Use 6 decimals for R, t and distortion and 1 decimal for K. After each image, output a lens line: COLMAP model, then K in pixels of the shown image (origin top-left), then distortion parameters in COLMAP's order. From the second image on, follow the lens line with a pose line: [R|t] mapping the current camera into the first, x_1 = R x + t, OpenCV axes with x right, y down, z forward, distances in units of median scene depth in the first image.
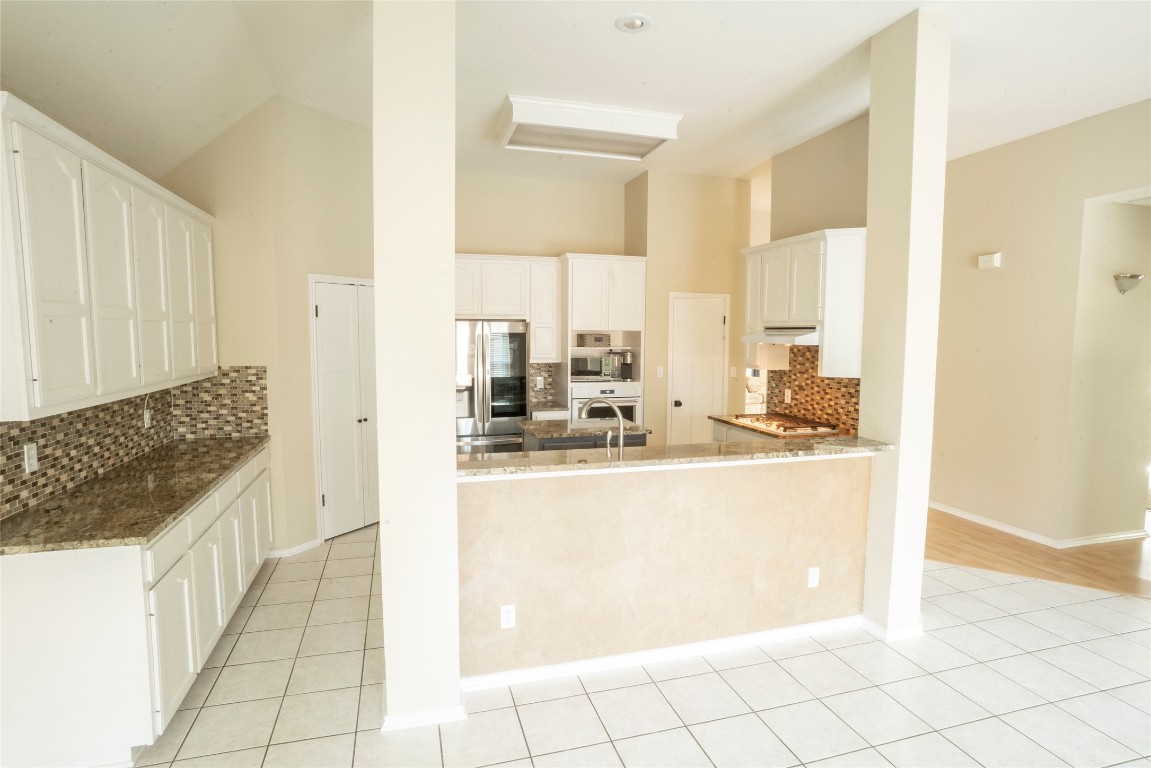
lens RADIAL K [[591.7, 0, 575.5], [0, 591.7, 384.0], [0, 0, 1]] dist [-0.079675, 0.043799]
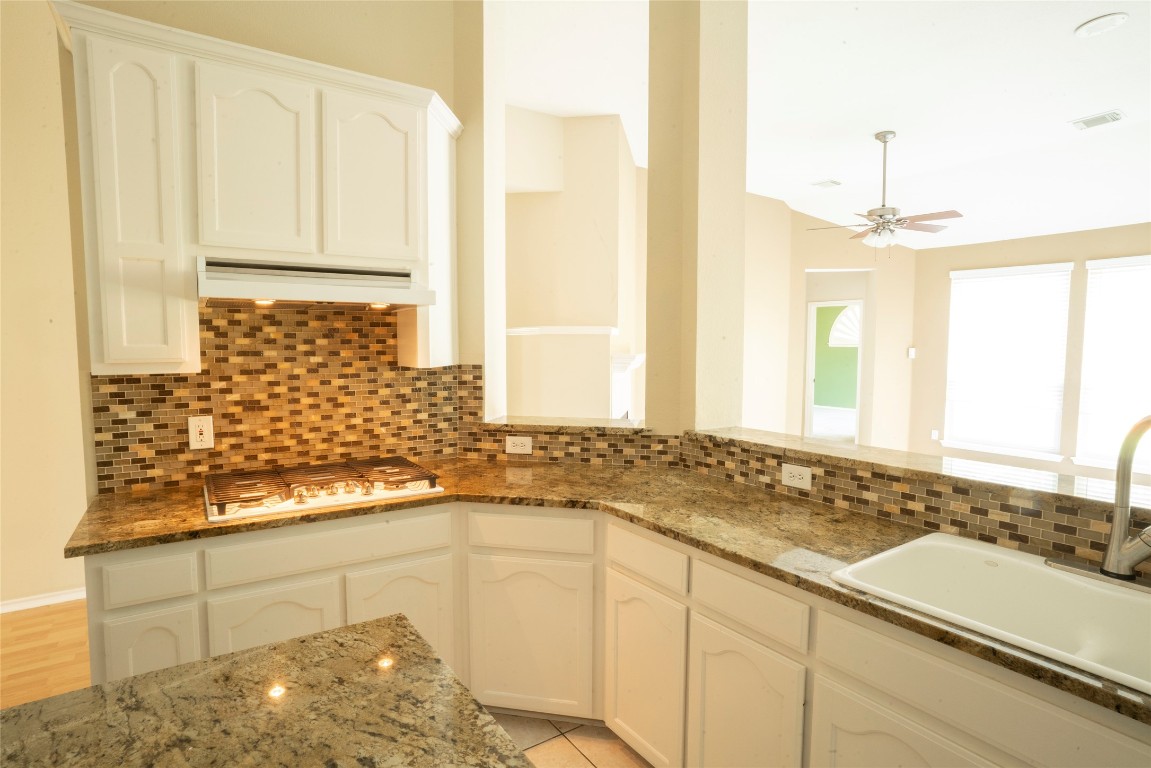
lens RADIAL K [[591.7, 0, 575.5], [0, 591.7, 384.0], [0, 0, 1]] dist [-0.079675, 0.043799]
pose [[-0.300209, -0.075342, 0.950893, -0.115325], [0.075405, 0.991882, 0.102396, -0.037705], [-0.950888, 0.102442, -0.292091, 0.905528]]
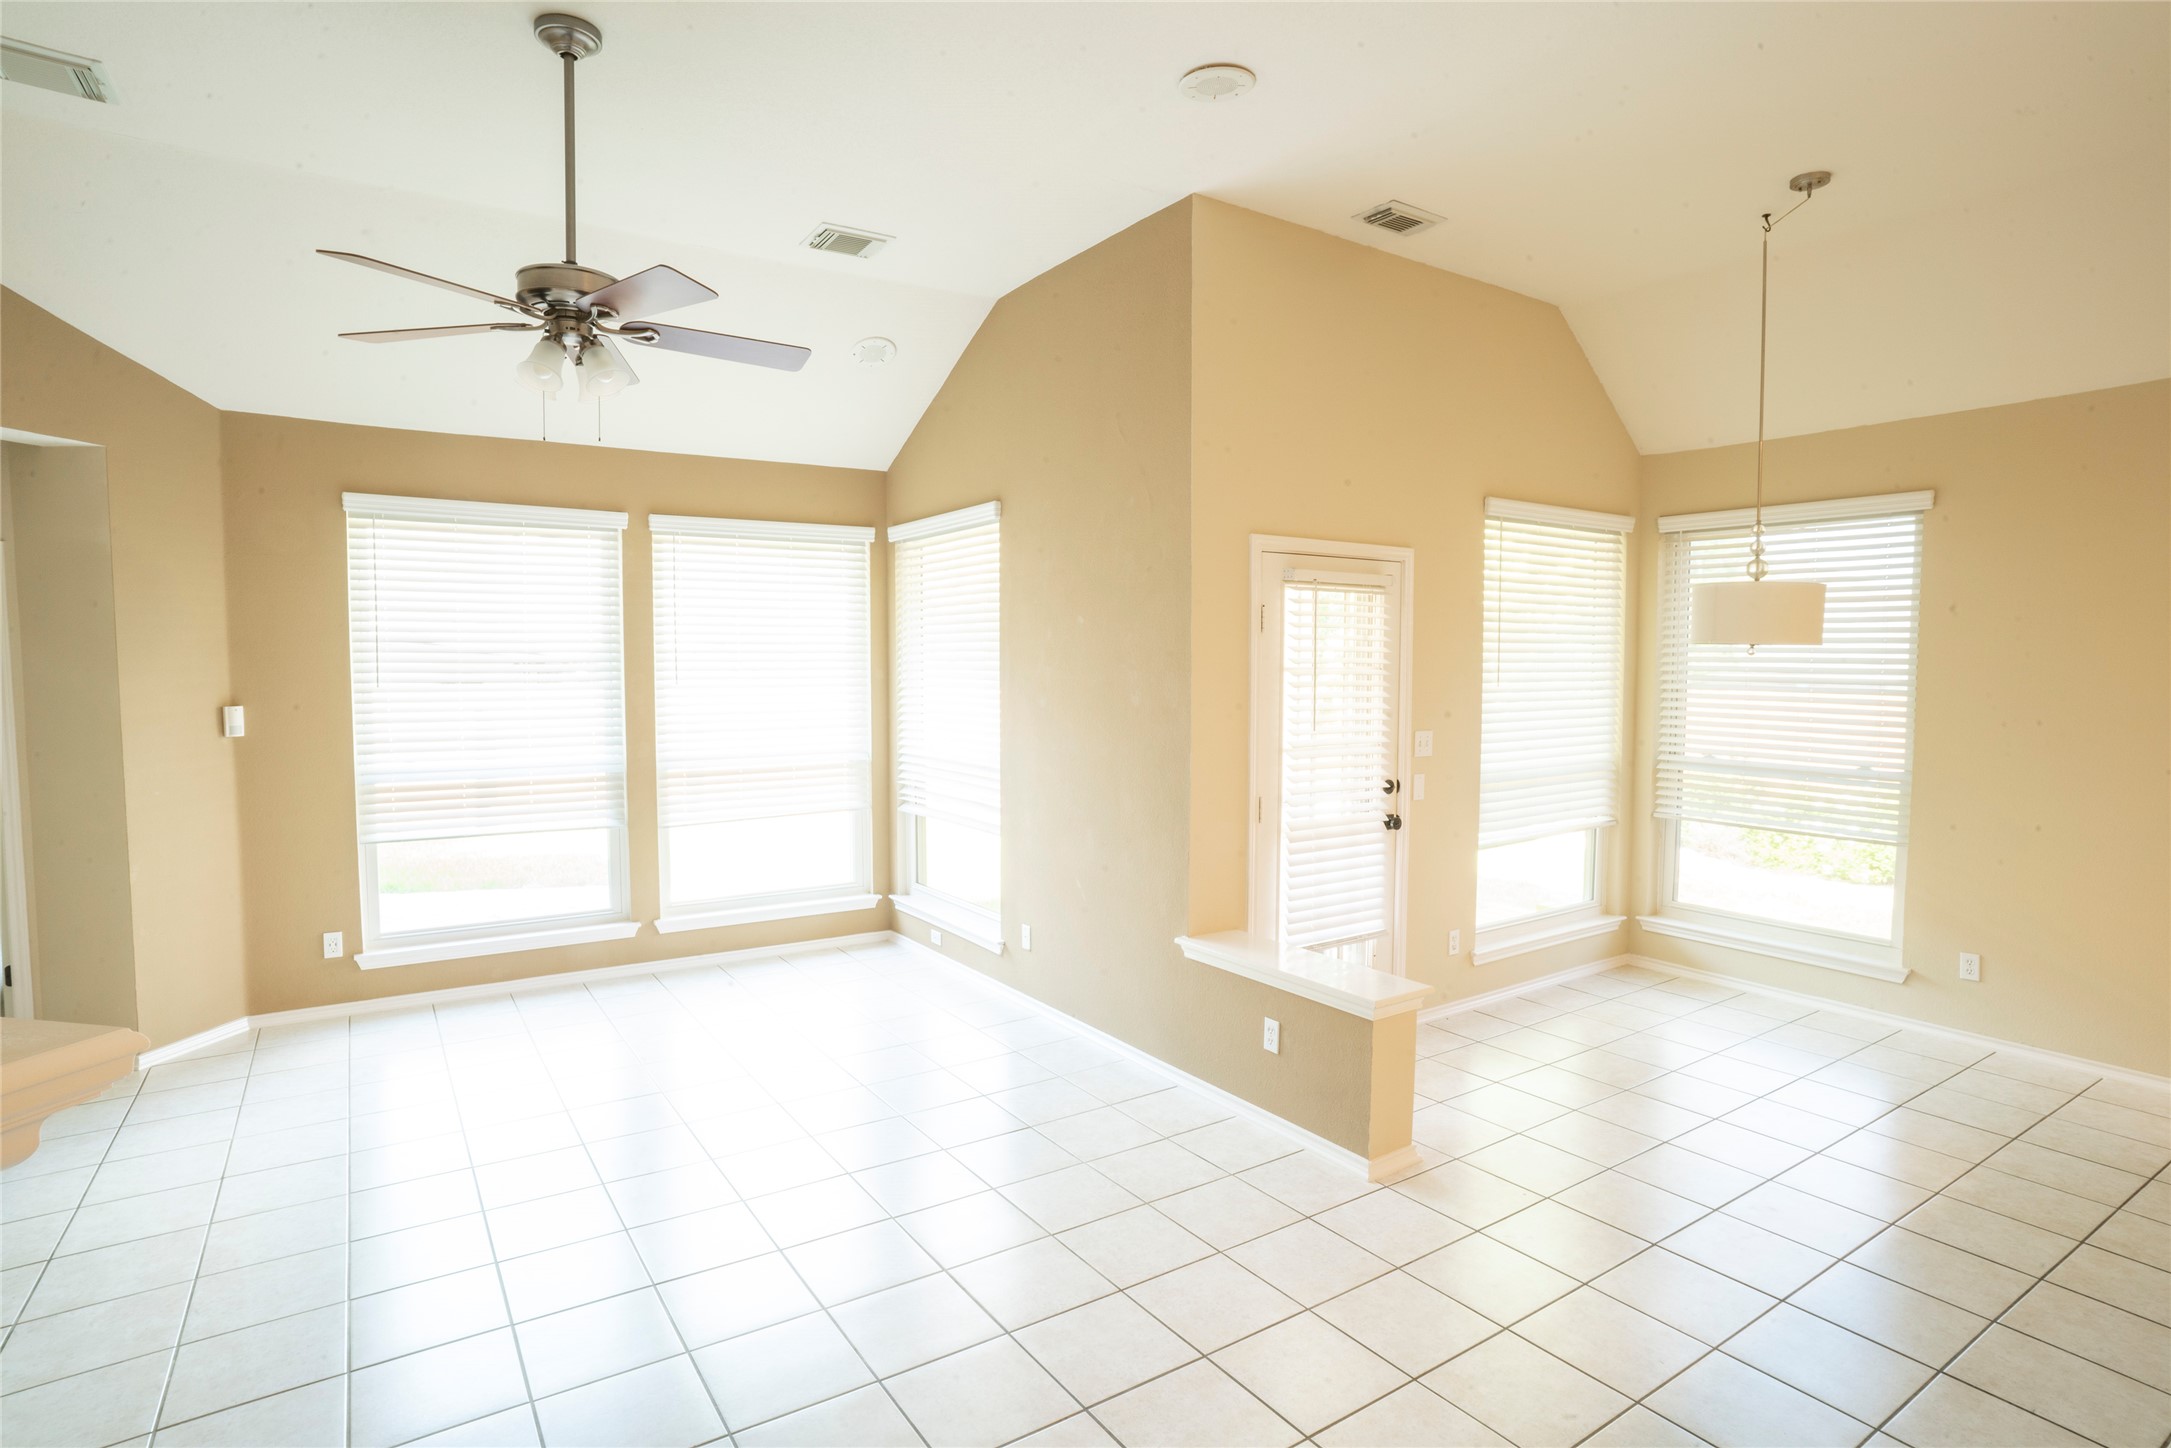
lens RADIAL K [[1116.1, 0, 1085.5], [0, 1116.1, 724.0], [0, 0, 1]] dist [-0.079675, 0.043799]
pose [[-0.954633, 0.008031, -0.297678, 0.633767], [-0.034252, 0.990041, 0.136552, -0.047744], [0.295810, 0.140552, -0.944850, 0.727440]]
